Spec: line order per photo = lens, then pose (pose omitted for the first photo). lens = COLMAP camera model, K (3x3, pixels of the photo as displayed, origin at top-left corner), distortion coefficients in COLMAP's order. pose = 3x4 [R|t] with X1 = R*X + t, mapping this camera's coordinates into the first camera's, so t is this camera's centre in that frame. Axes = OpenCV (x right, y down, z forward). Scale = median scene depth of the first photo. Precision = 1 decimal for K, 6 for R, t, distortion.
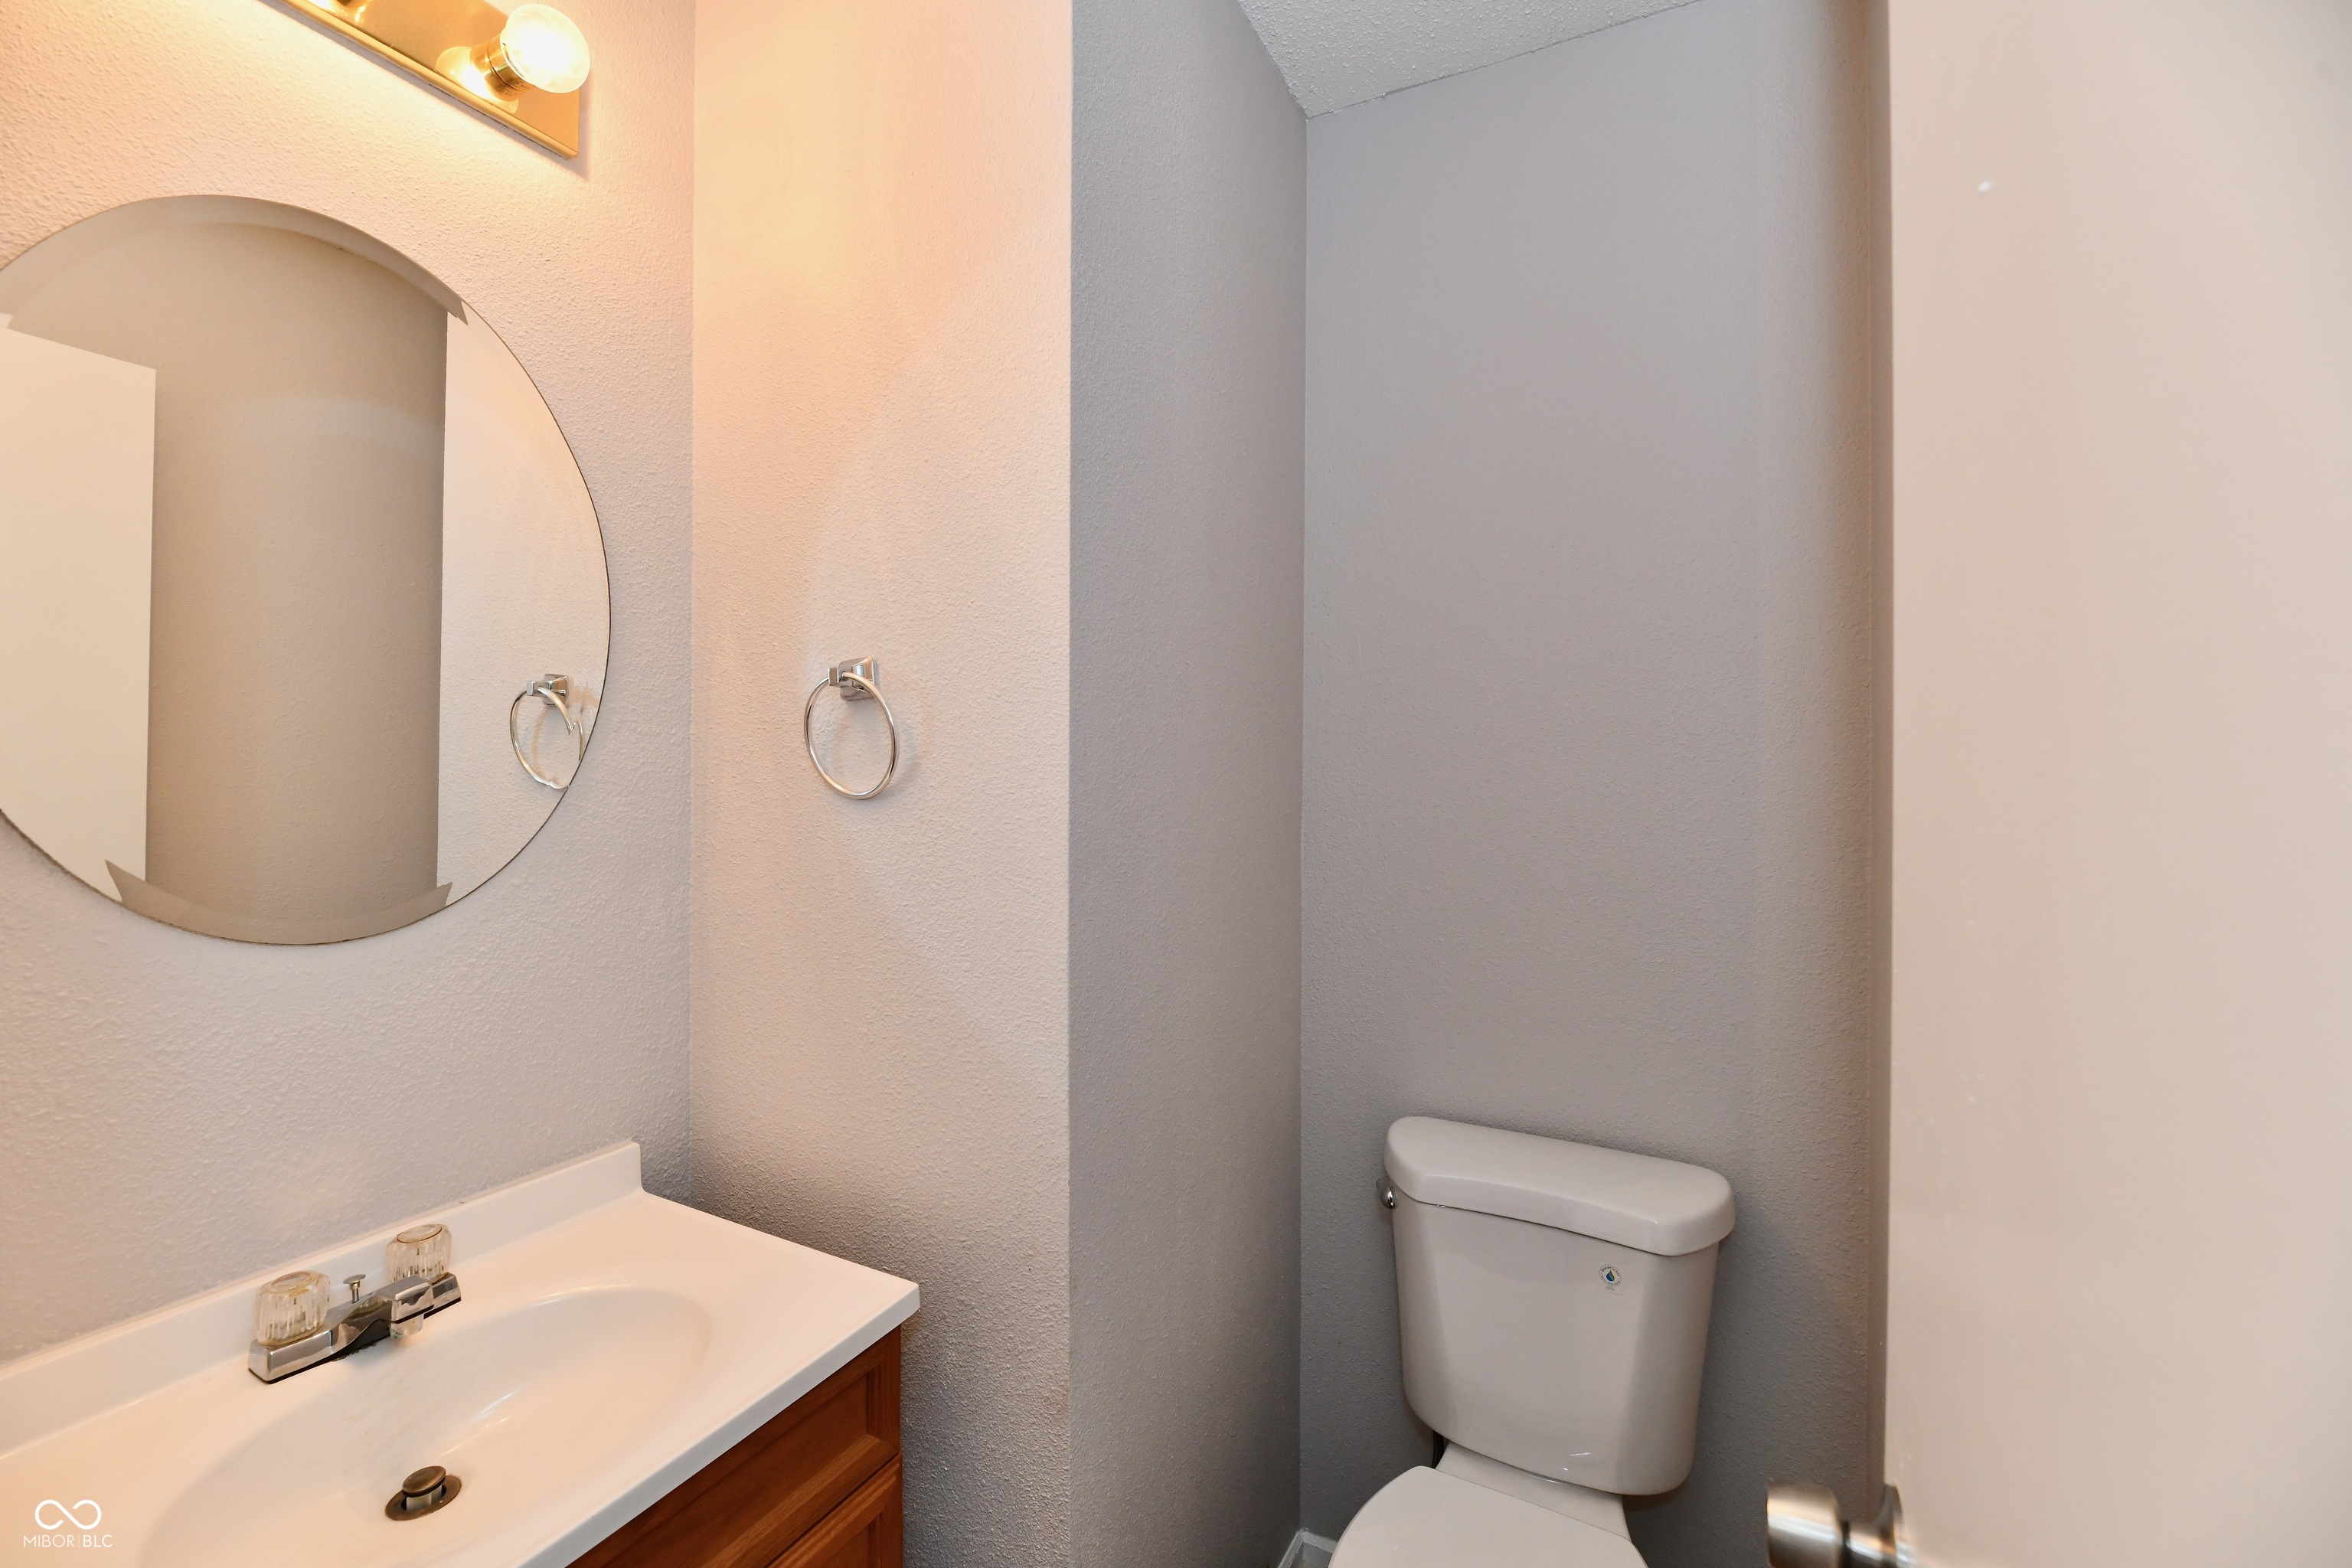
lens RADIAL K [[962.6, 0, 1181.0], [0, 962.6, 776.9], [0, 0, 1]] dist [-0.004349, -0.002866]
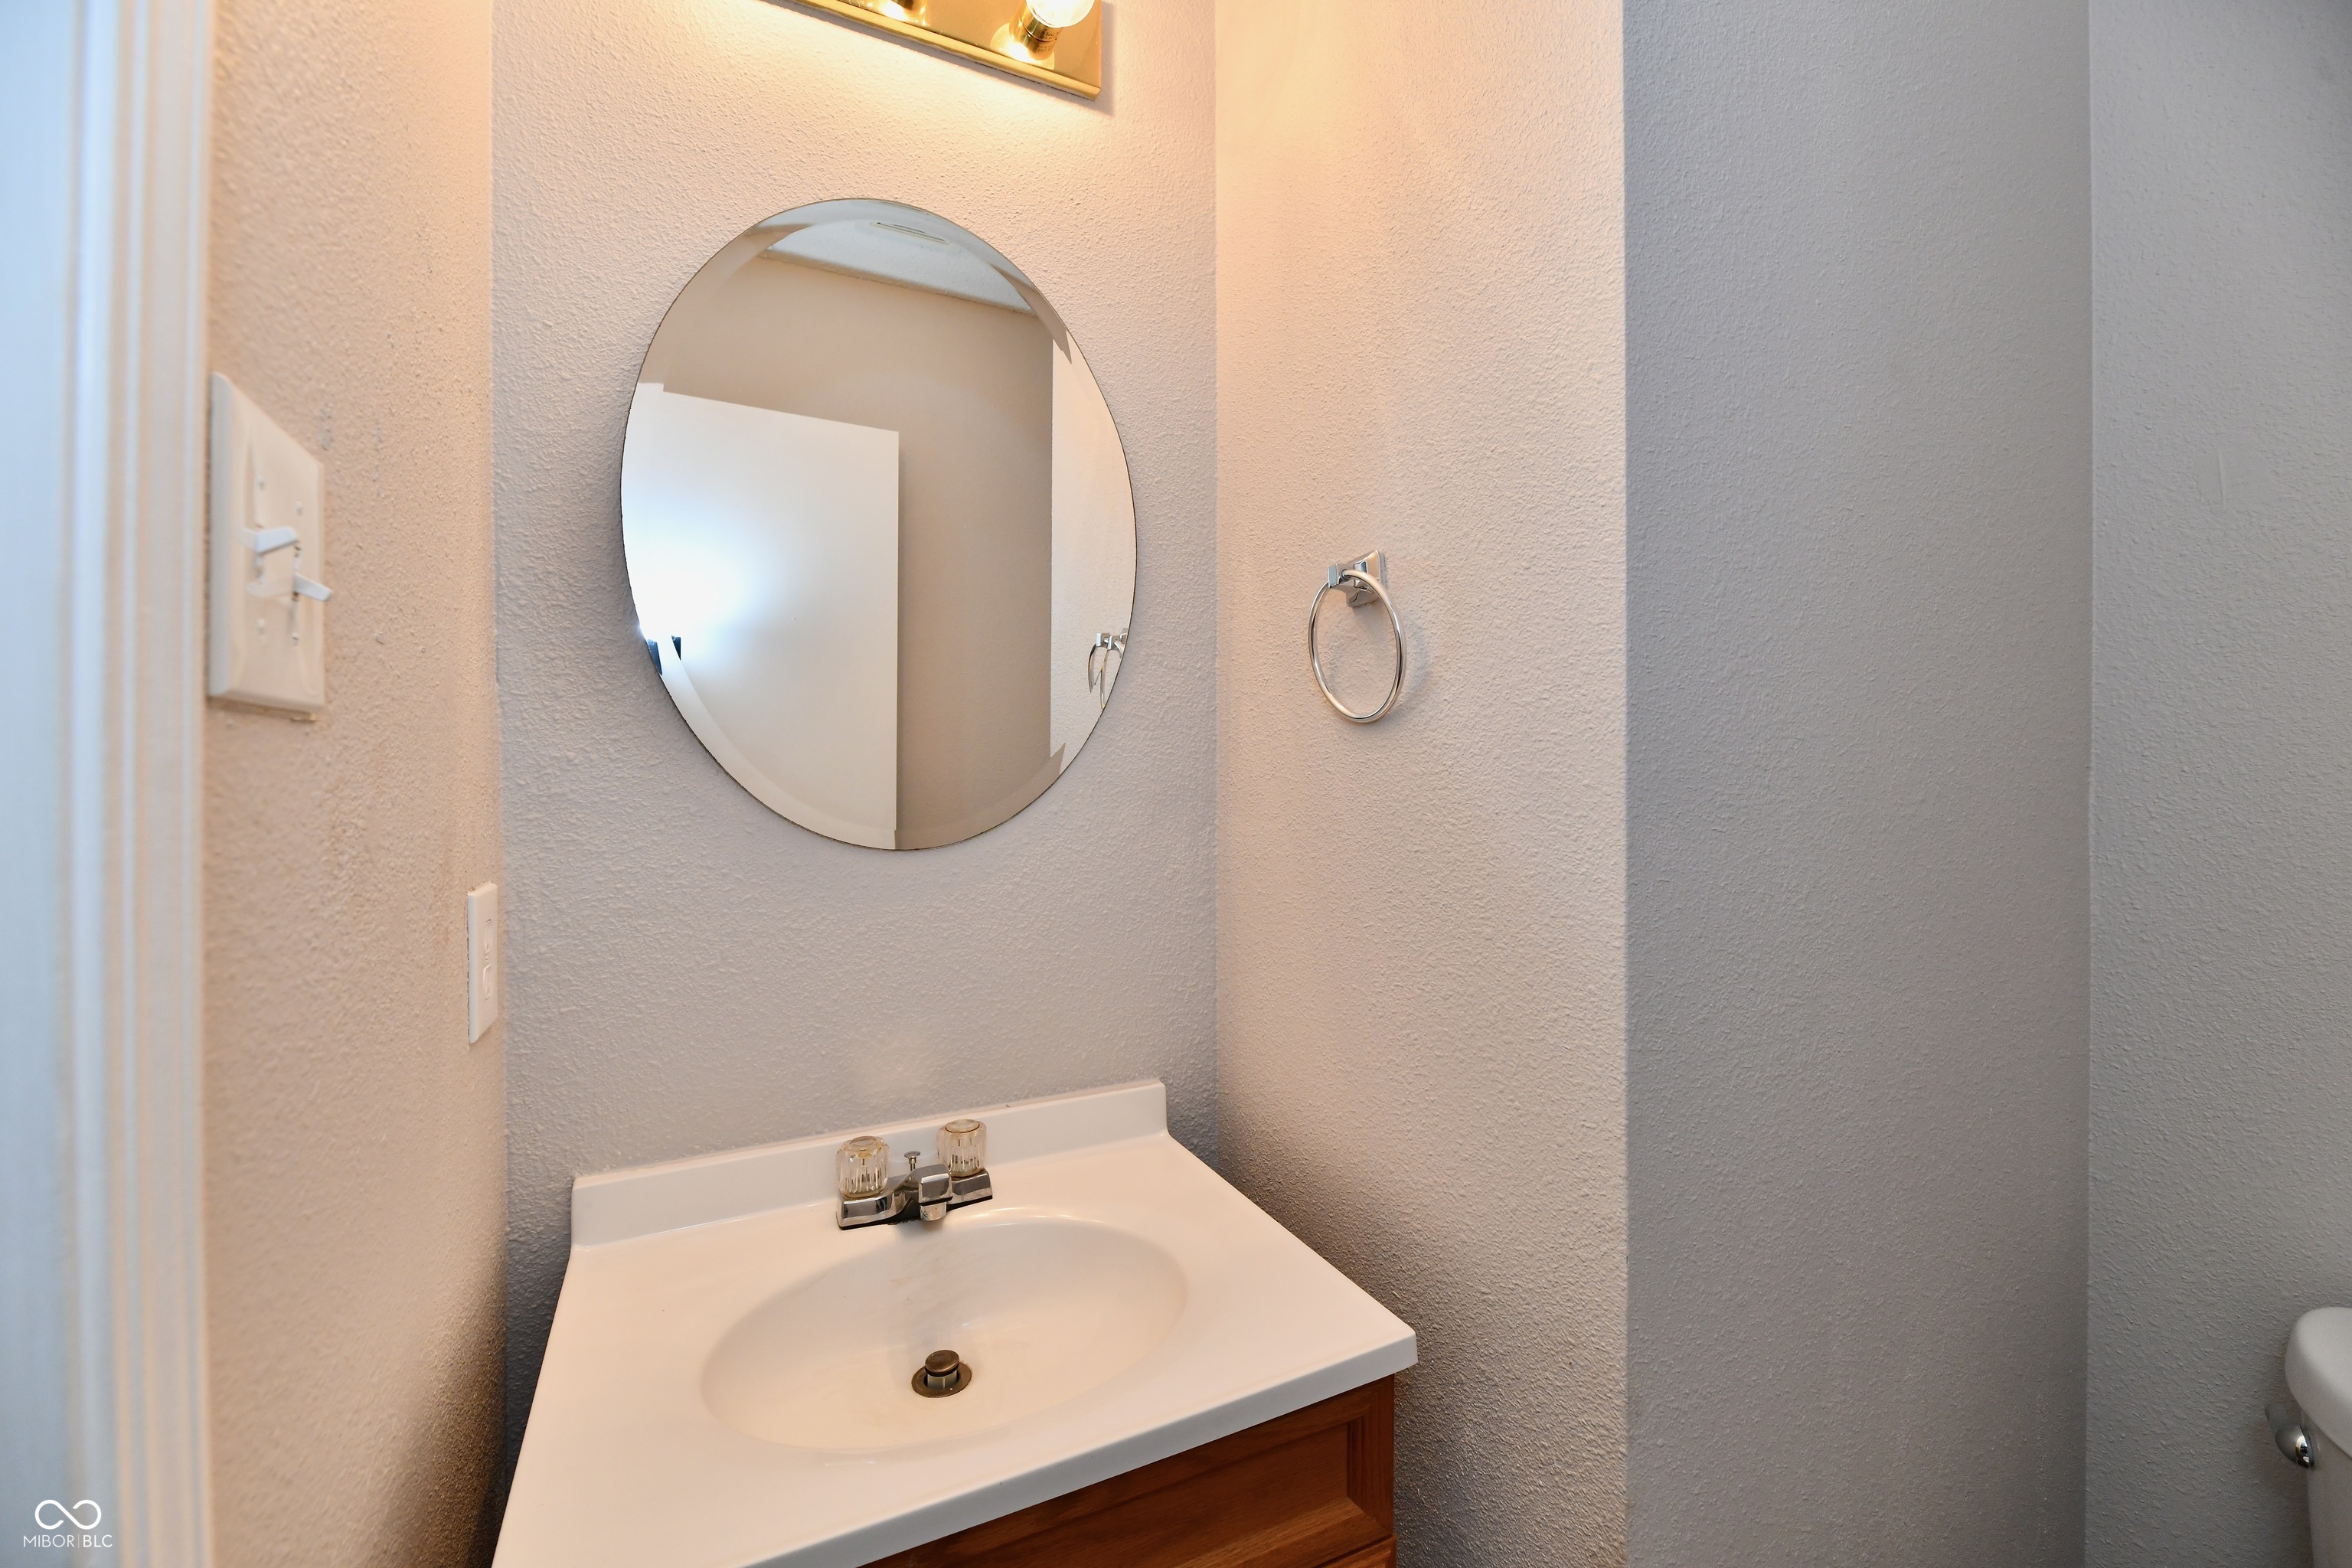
lens RADIAL K [[962.6, 0, 1166.1], [0, 962.6, 769.7], [0, 0, 1]] dist [-0.004349, -0.002866]
pose [[0.799312, -0.002085, -0.600913, 0.031675], [-0.000002, 0.999994, -0.003473, 0.071065], [0.600916, 0.002778, 0.799307, 0.240676]]
